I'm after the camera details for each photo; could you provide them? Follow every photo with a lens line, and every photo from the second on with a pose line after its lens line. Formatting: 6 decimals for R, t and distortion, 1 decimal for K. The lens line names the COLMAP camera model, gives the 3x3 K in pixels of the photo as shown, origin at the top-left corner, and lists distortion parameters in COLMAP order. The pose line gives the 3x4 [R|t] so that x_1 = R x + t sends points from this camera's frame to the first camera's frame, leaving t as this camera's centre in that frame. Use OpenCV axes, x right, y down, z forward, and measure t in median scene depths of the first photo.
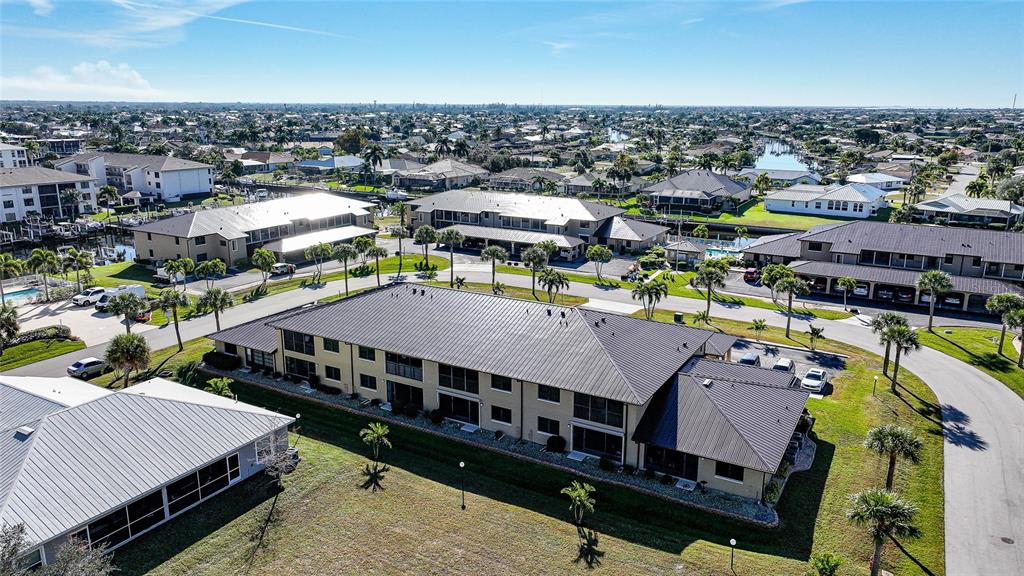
lens RADIAL K [[715.2, 0, 514.8], [0, 715.2, 288.3], [0, 0, 1]] dist [0.003913, 0.003690]
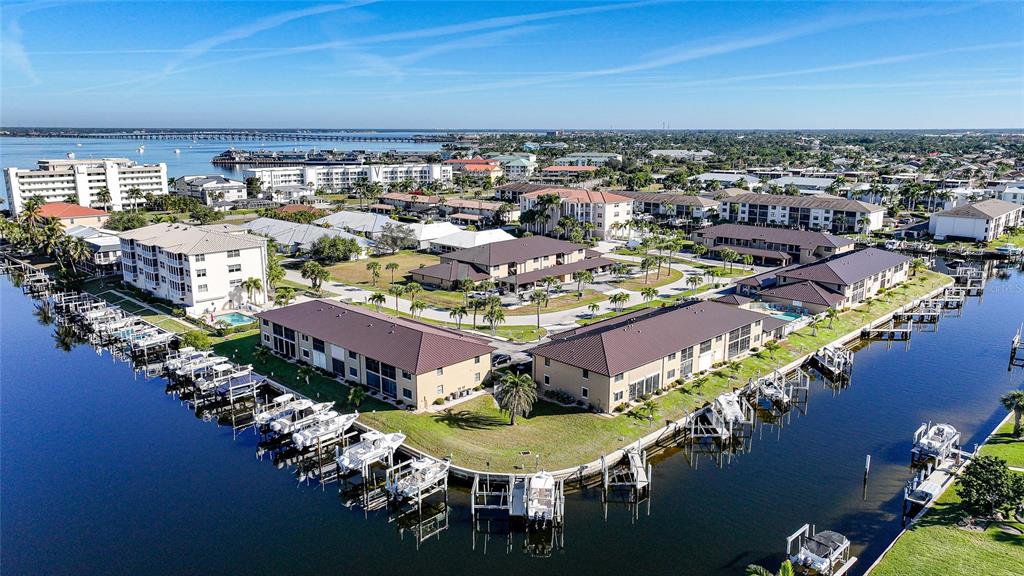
lens RADIAL K [[715.2, 0, 514.8], [0, 715.2, 288.3], [0, 0, 1]] dist [0.003913, 0.003690]
pose [[-0.241341, 0.205775, -0.948373, 2.958896], [-0.243891, 0.933033, 0.264511, -0.613925], [0.939293, 0.295137, -0.174993, 1.715940]]
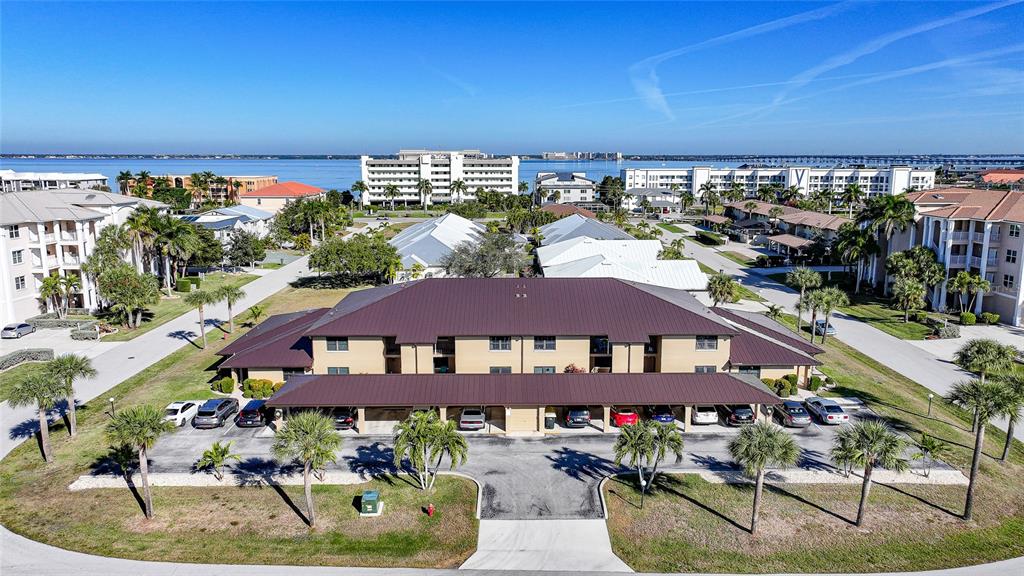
lens RADIAL K [[718.2, 0, 514.1], [0, 718.2, 276.1], [0, 0, 1]] dist [0.003730, 0.005260]
pose [[-0.864553, 0.077501, -0.496530, 0.548474], [-0.129509, 0.920303, 0.369147, -0.424683], [0.485567, 0.383452, -0.785614, 2.027299]]
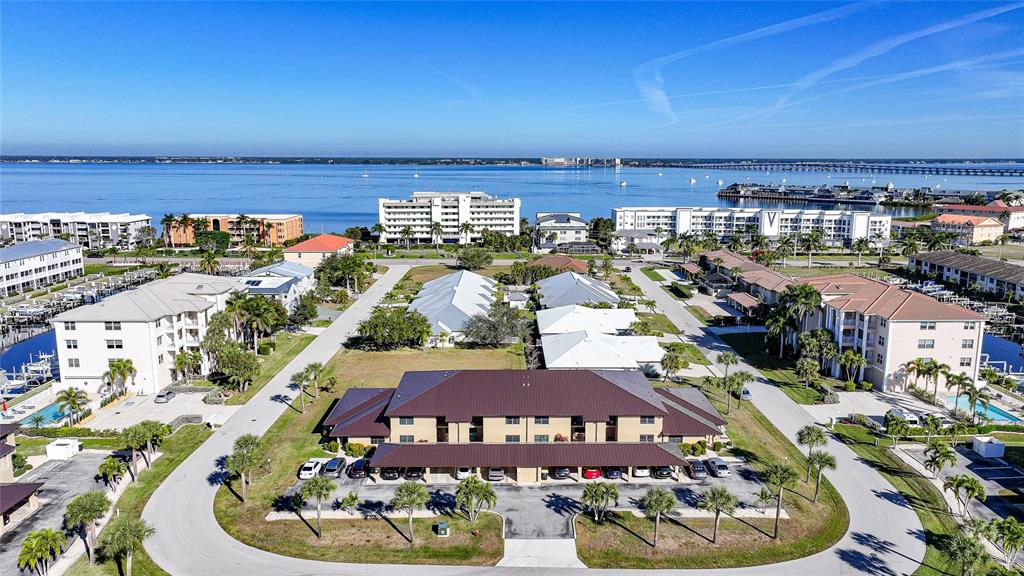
lens RADIAL K [[713.8, 0, 512.0], [0, 713.8, 288.0], [0, 0, 1]] dist [0.006211, 0.005513]
pose [[-0.865650, 0.083420, -0.493651, 0.815355], [-0.129652, 0.915031, 0.381981, -0.821605], [0.483571, 0.394664, -0.781281, 2.358964]]
